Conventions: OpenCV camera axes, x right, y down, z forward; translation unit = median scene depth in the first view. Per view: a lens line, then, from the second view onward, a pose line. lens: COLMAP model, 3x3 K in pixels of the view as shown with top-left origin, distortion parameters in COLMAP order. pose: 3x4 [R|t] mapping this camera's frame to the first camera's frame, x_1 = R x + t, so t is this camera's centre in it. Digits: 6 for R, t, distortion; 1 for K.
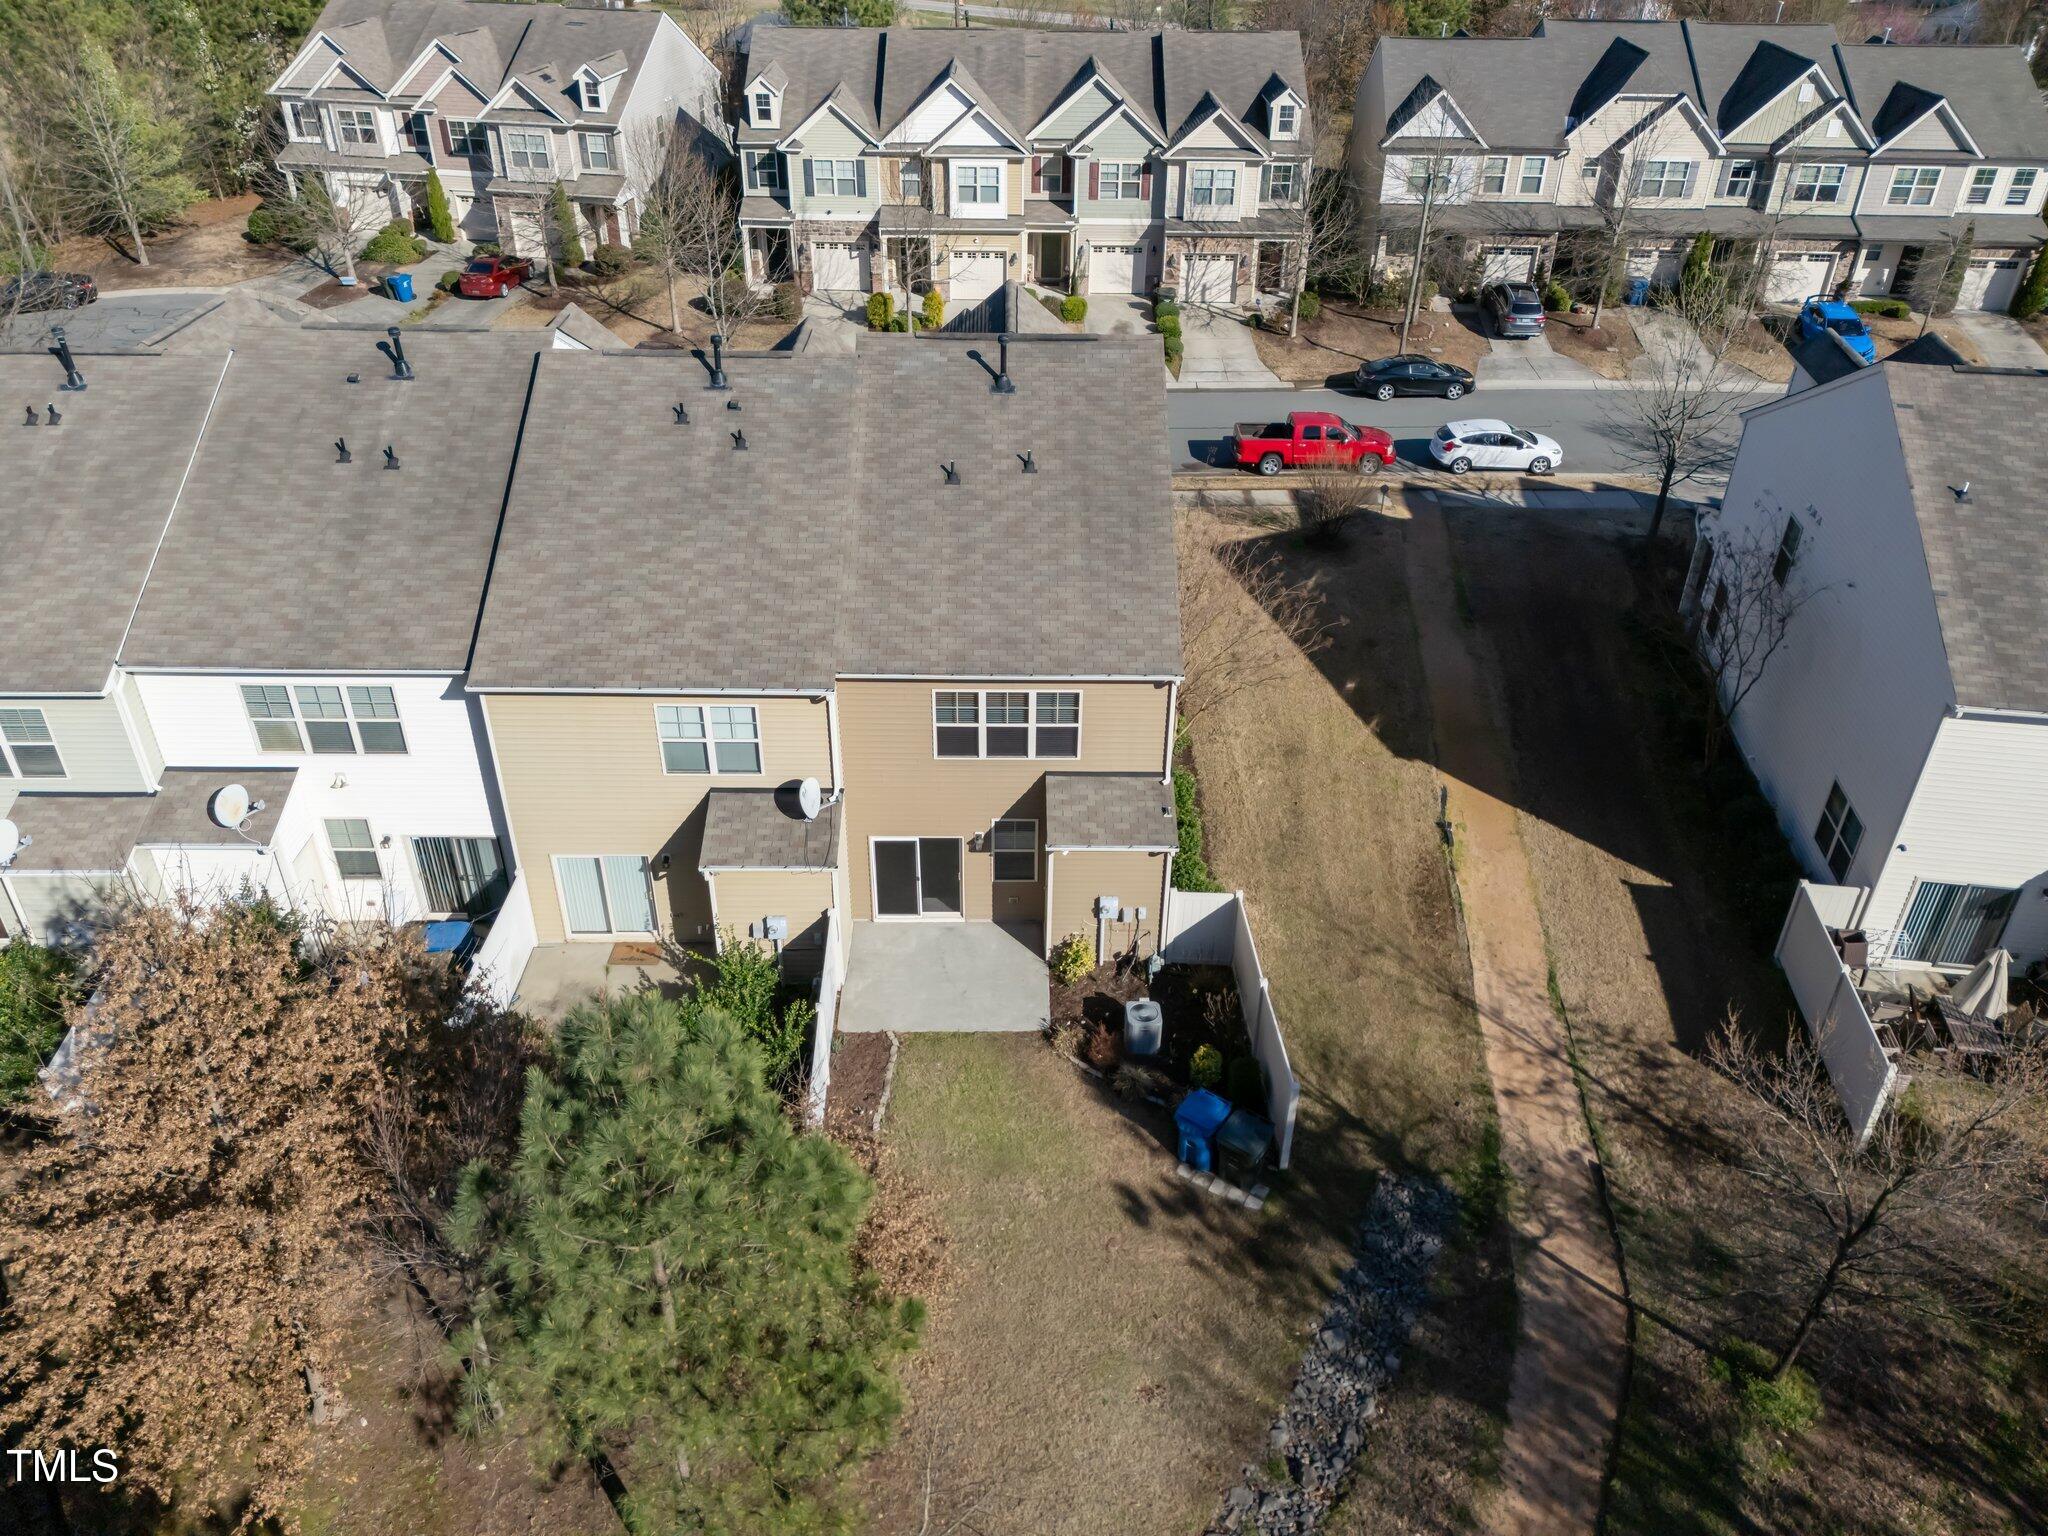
lens RADIAL K [[1489.1, 0, 1024.0], [0, 1489.1, 768.0], [0, 0, 1]] dist [0.067621, -0.045228]
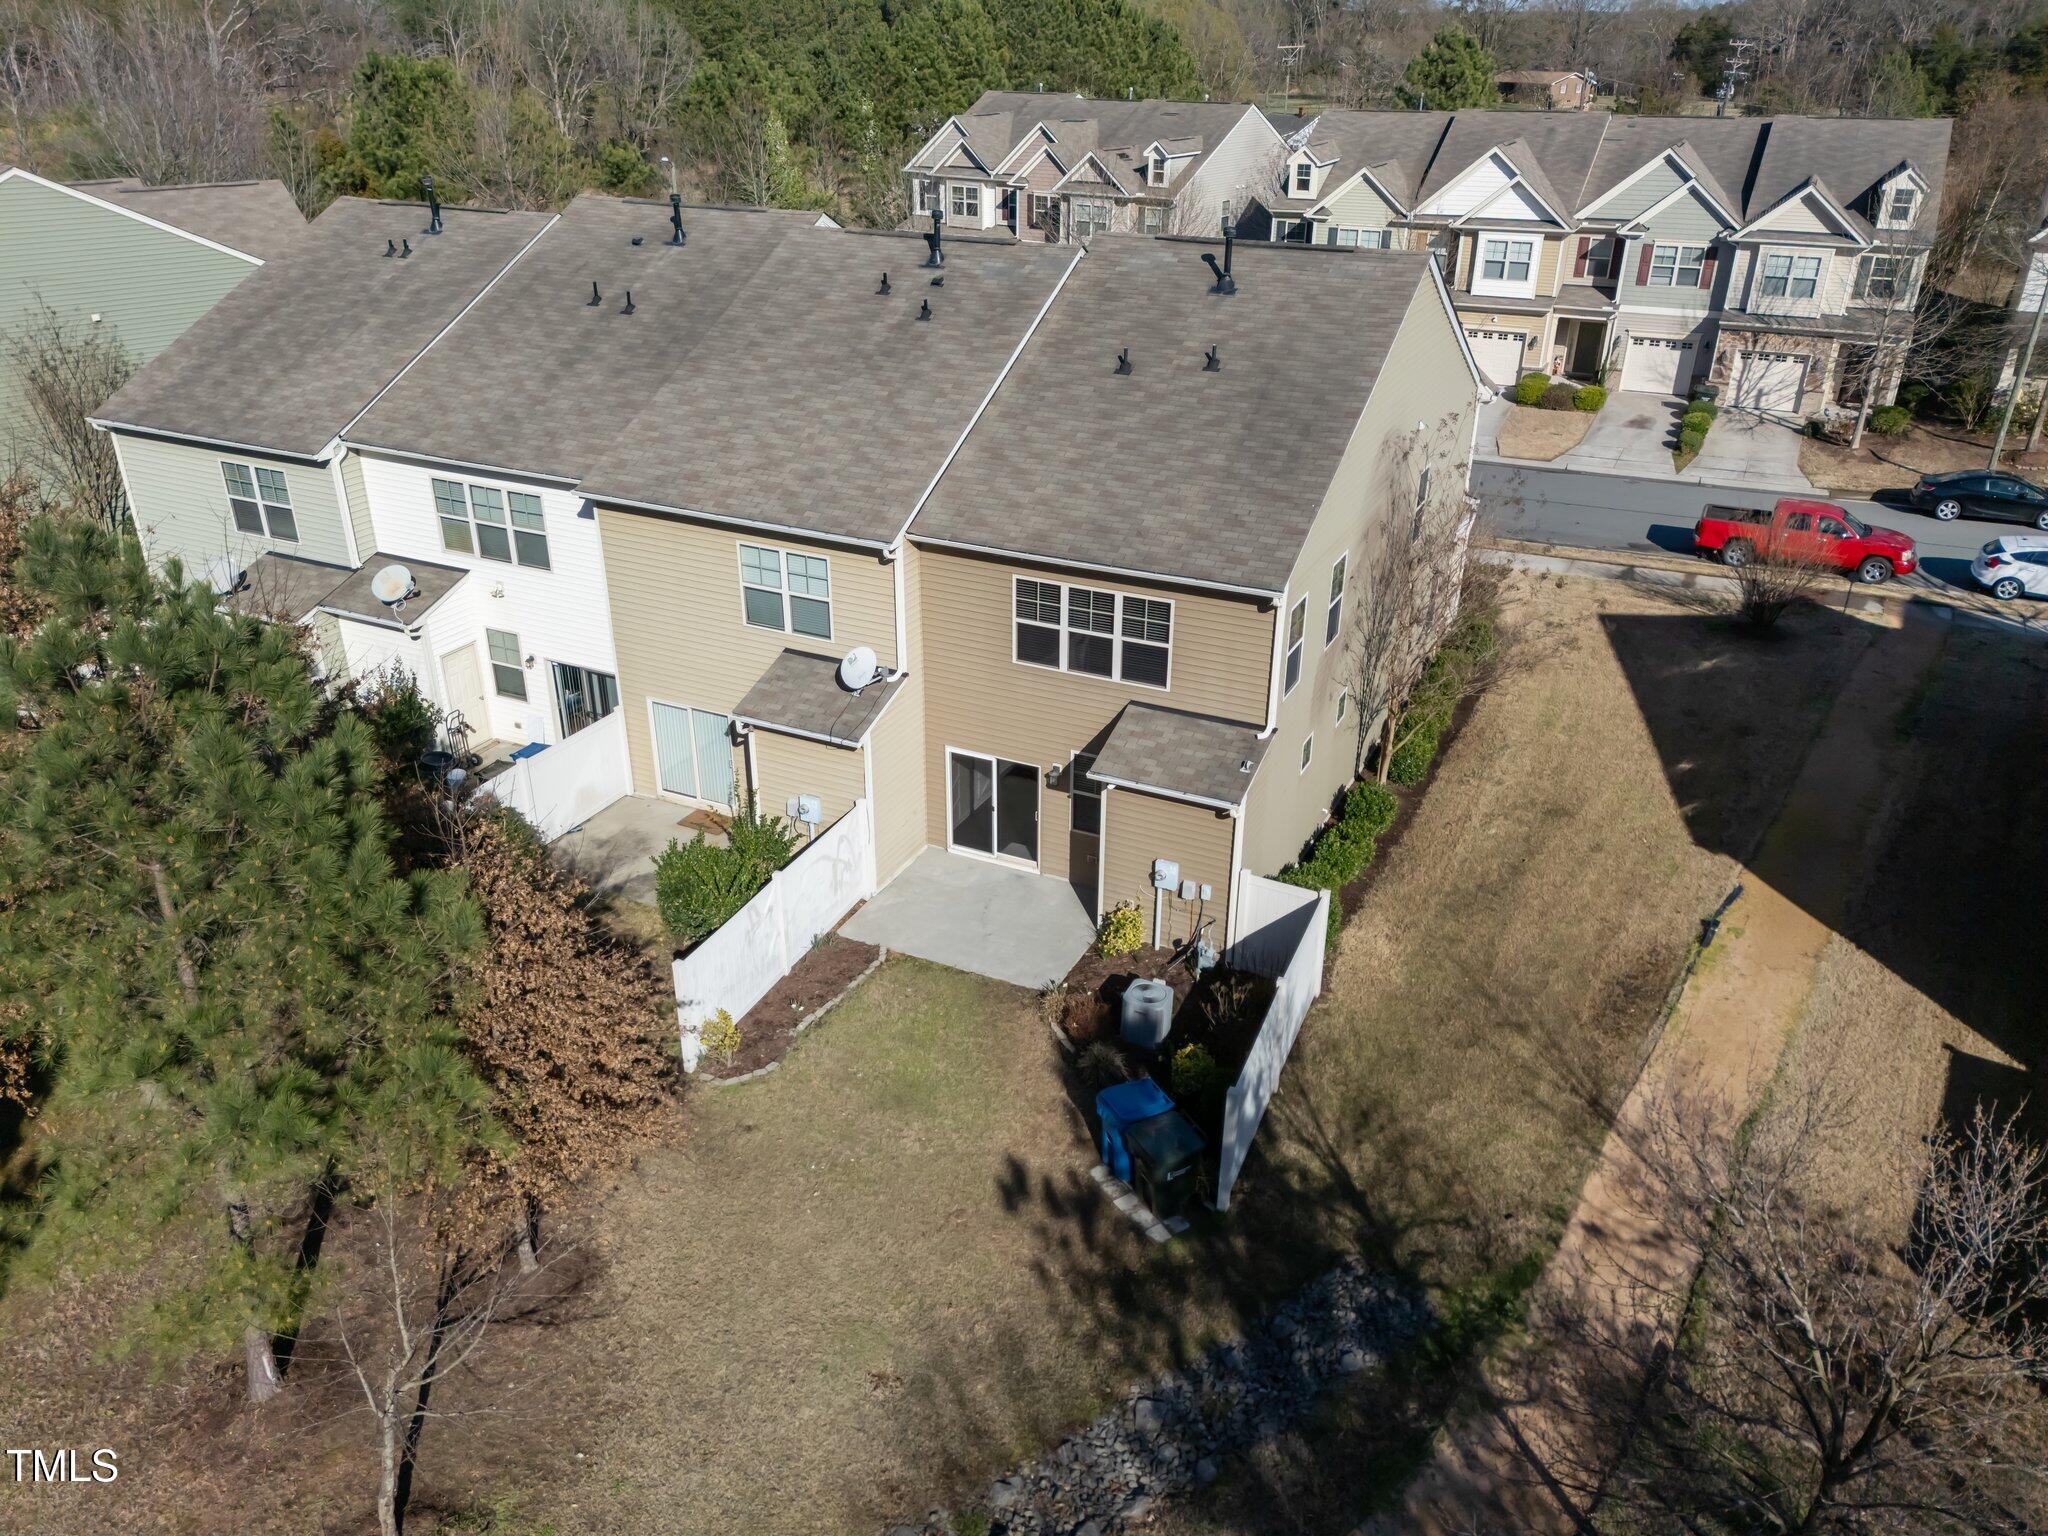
lens RADIAL K [[1489.1, 0, 1024.0], [0, 1489.1, 768.0], [0, 0, 1]] dist [0.067621, -0.045228]
pose [[0.898658, 0.192802, -0.394007, 0.163055], [-0.237320, 0.969114, -0.067059, 0.060158], [0.368909, 0.153769, 0.916658, 0.112657]]
